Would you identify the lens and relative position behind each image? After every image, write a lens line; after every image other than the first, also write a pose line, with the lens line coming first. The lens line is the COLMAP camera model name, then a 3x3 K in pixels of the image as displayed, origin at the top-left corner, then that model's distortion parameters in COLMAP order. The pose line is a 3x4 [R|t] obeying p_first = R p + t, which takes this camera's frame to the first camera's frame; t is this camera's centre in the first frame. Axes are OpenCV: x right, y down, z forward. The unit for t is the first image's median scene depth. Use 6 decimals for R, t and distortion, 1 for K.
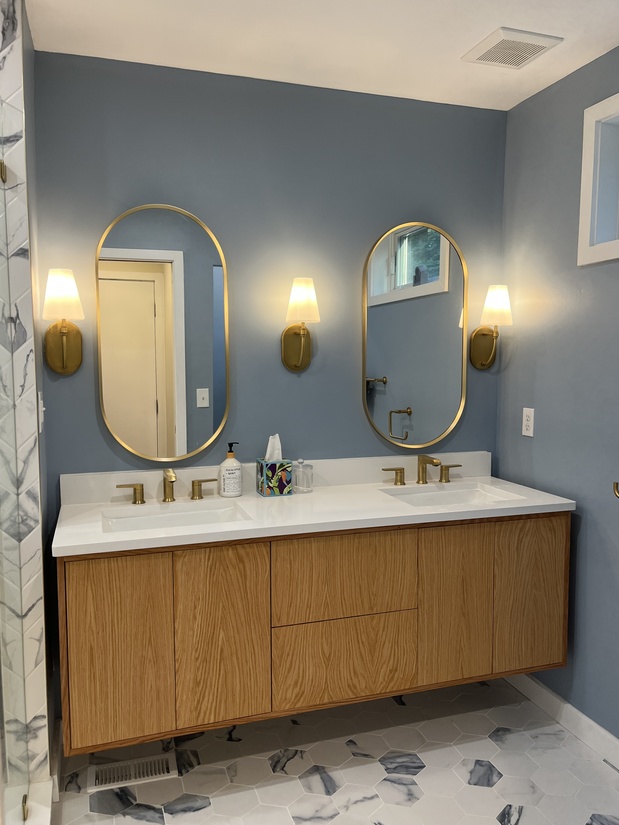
lens RADIAL K [[654.1, 0, 311.9], [0, 654.1, 412.6], [0, 0, 1]] dist [0.061867, -0.083359]
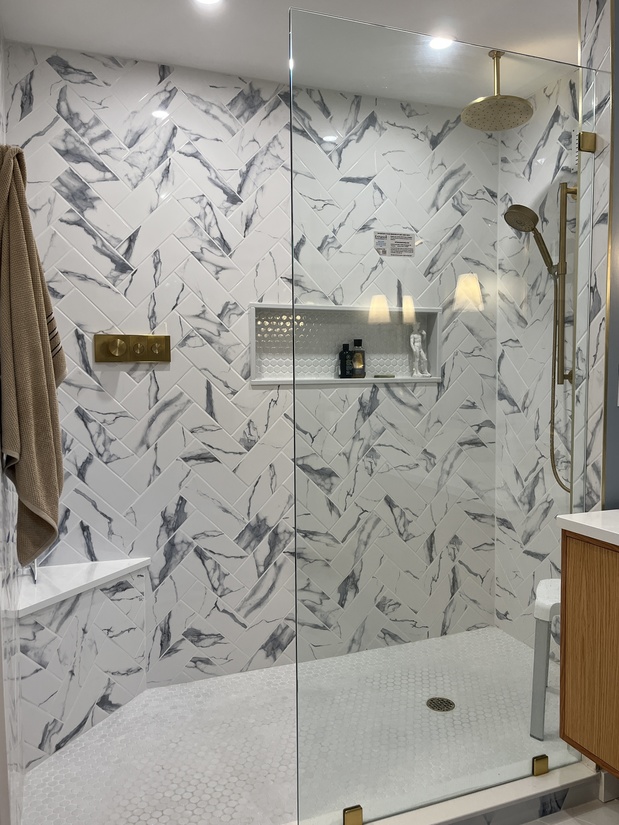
lens RADIAL K [[654.1, 0, 312.1], [0, 654.1, 413.3], [0, 0, 1]] dist [0.061867, -0.083359]
pose [[0.056316, 0.067052, -0.996159, 0.521562], [-0.083203, 0.994587, 0.062243, 0.018620], [0.994940, 0.079378, 0.061590, 0.527753]]
